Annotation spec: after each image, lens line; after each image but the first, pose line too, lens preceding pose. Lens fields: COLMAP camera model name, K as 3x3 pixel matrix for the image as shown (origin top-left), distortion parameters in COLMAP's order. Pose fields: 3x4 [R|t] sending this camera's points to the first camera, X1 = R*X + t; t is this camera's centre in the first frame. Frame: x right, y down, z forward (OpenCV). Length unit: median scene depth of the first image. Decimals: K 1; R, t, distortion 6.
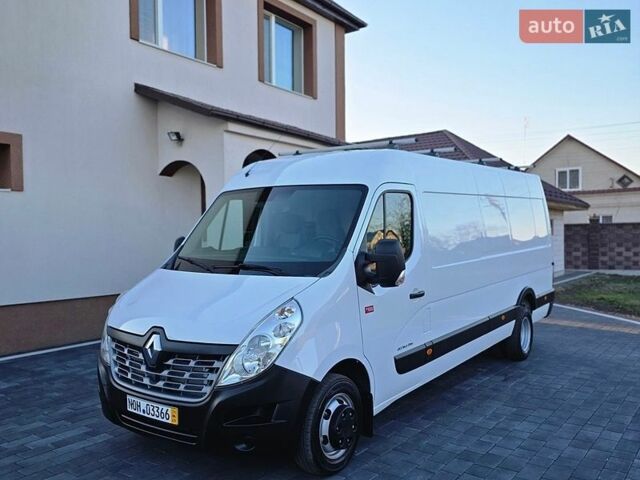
lens RADIAL K [[565.1, 0, 317.8], [0, 565.1, 240.1], [0, 0, 1]] dist [0.021884, 0.001602]
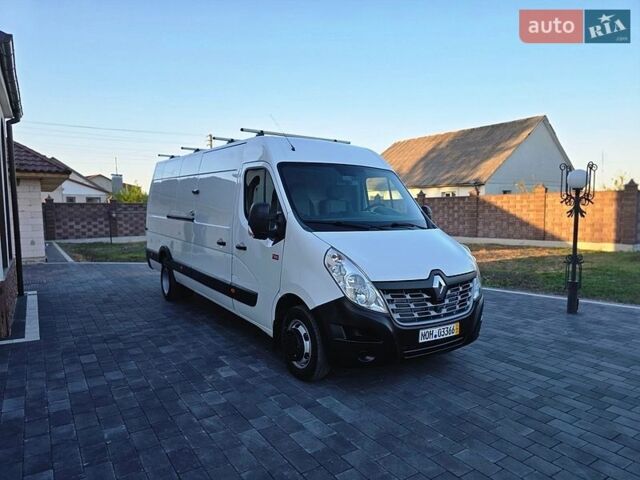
lens RADIAL K [[421.0, 0, 321.6], [0, 421.0, 242.7], [0, 0, 1]] dist [0.030625, -0.010037]
pose [[0.355870, -0.063302, 0.932389, -0.906994], [0.009814, 0.997901, 0.064004, 0.019989], [-0.934484, -0.013627, 0.355744, 0.644585]]
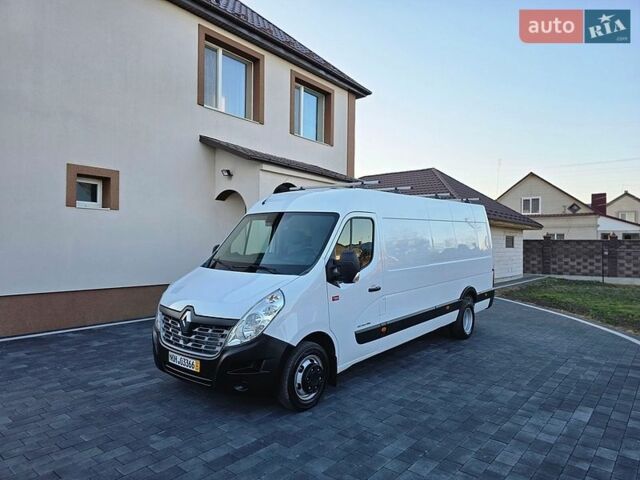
lens RADIAL K [[421.0, 0, 325.9], [0, 421.0, 235.9], [0, 0, 1]] dist [0.030625, -0.010037]
pose [[0.998658, 0.022601, -0.046607, 0.088521], [-0.023759, 0.999419, -0.024443, -0.009373], [0.046028, 0.025517, 0.998614, -0.073855]]
